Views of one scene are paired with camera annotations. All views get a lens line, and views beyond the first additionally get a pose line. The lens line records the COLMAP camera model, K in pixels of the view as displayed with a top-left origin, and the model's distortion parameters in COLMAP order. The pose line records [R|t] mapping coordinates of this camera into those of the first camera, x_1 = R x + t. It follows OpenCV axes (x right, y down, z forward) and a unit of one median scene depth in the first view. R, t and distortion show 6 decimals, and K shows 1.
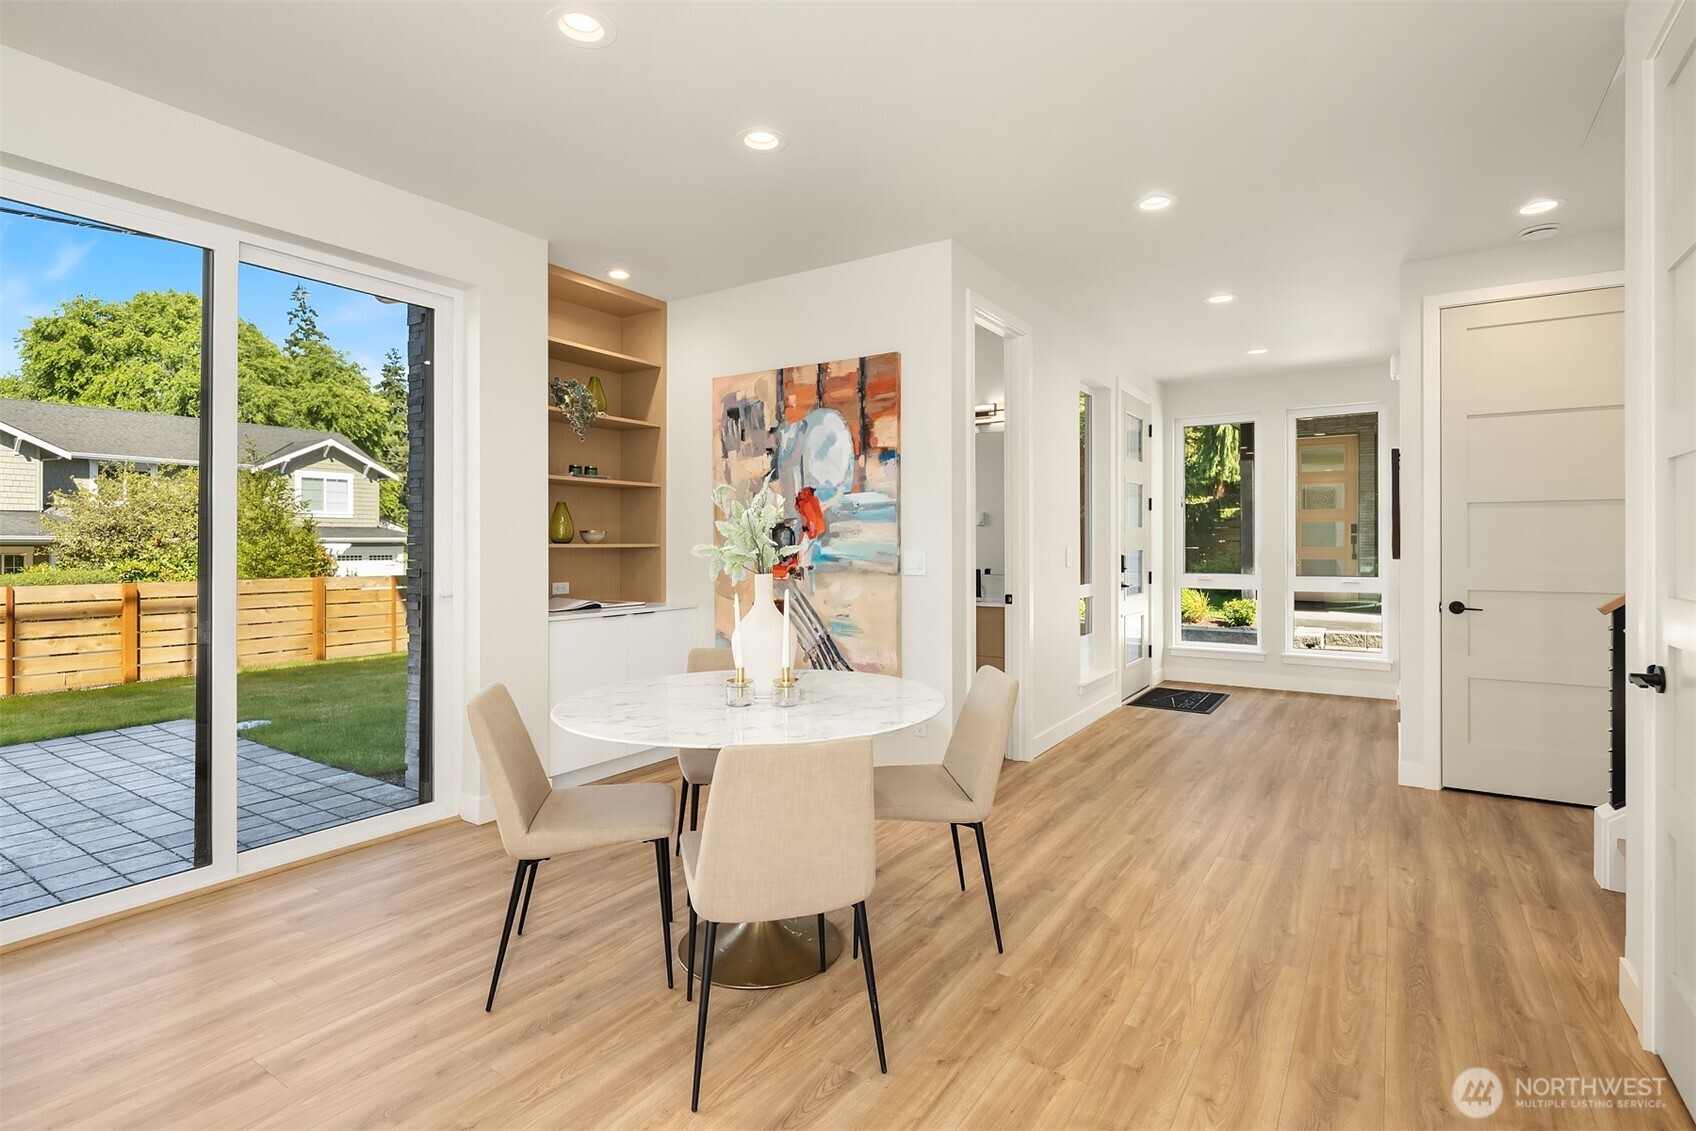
lens RADIAL K [[829.0, 0, 845.5], [0, 829.0, 539.0], [0, 0, 1]] dist [-0.000723, -0.000212]
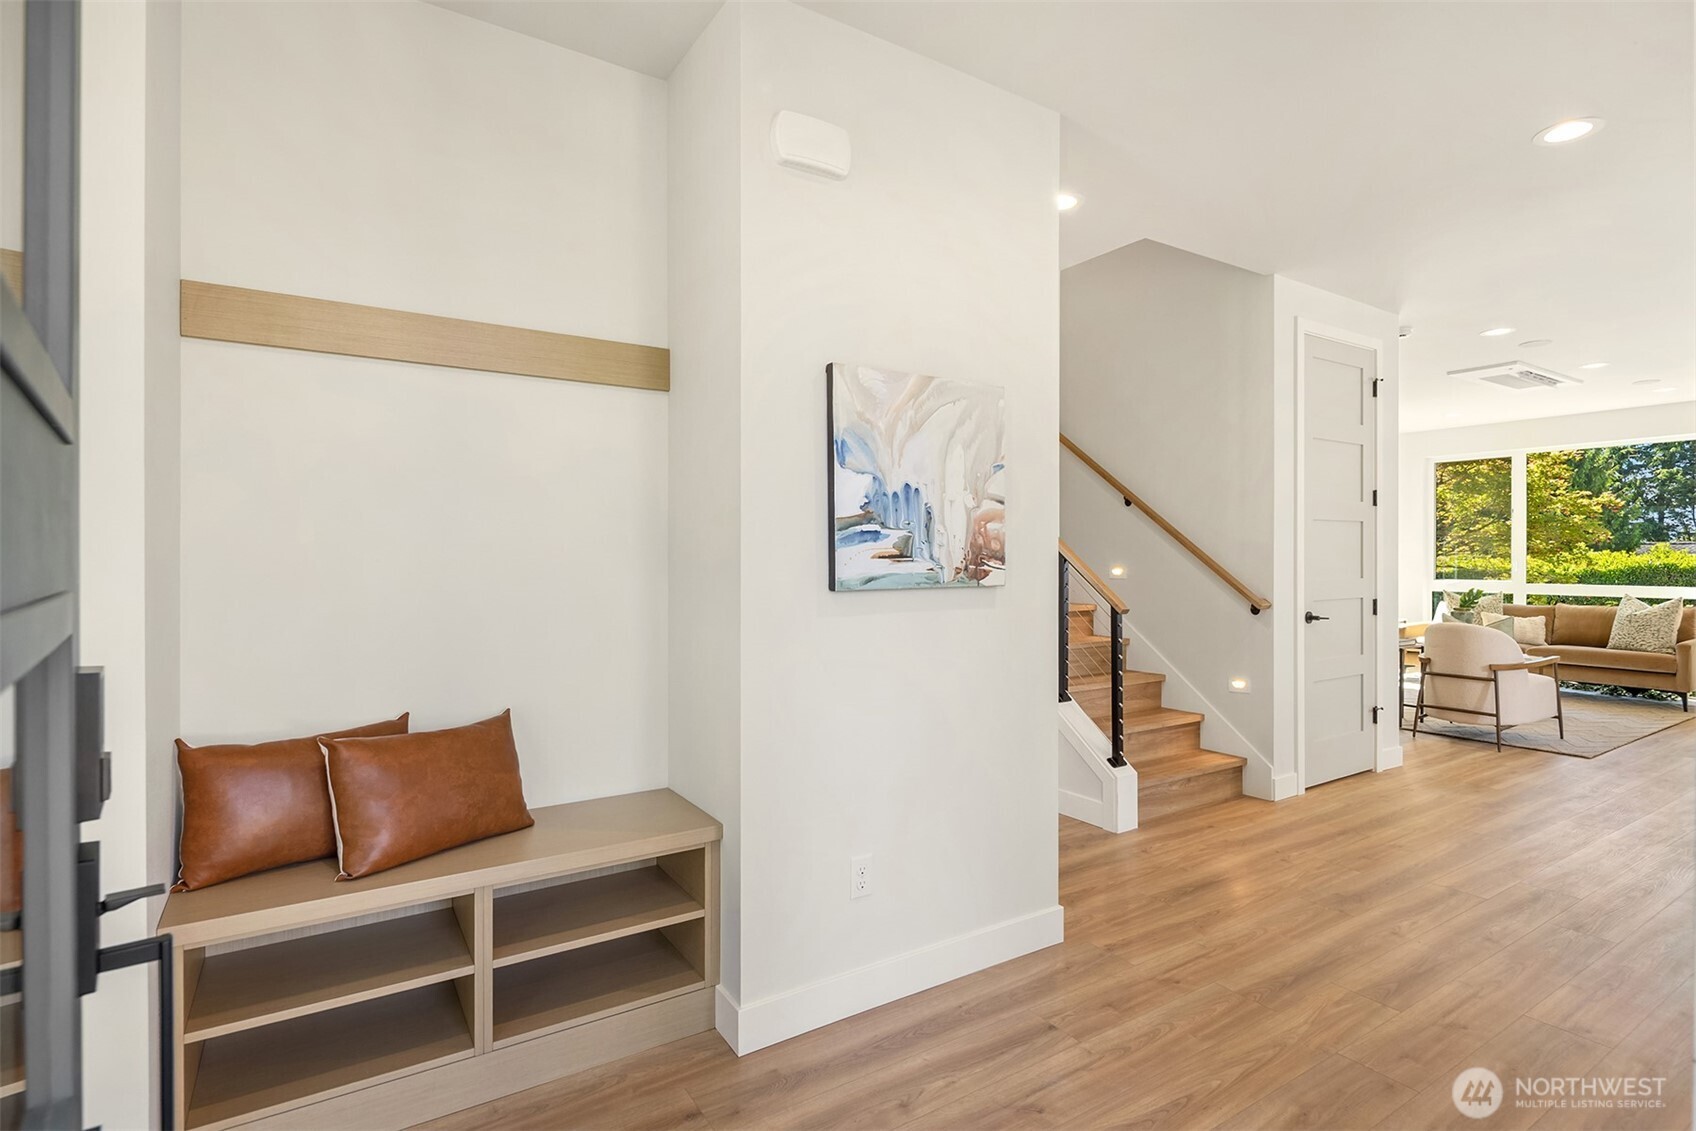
lens RADIAL K [[841.8, 0, 848.0], [0, 841.8, 565.5], [0, 0, 1]] dist [-0.022637, -0.000428]
pose [[-0.915430, -0.003939, 0.402457, 0.734017], [-0.002317, 0.999987, 0.004517, 0.017968], [-0.402470, 0.003202, -0.915428, 2.130197]]
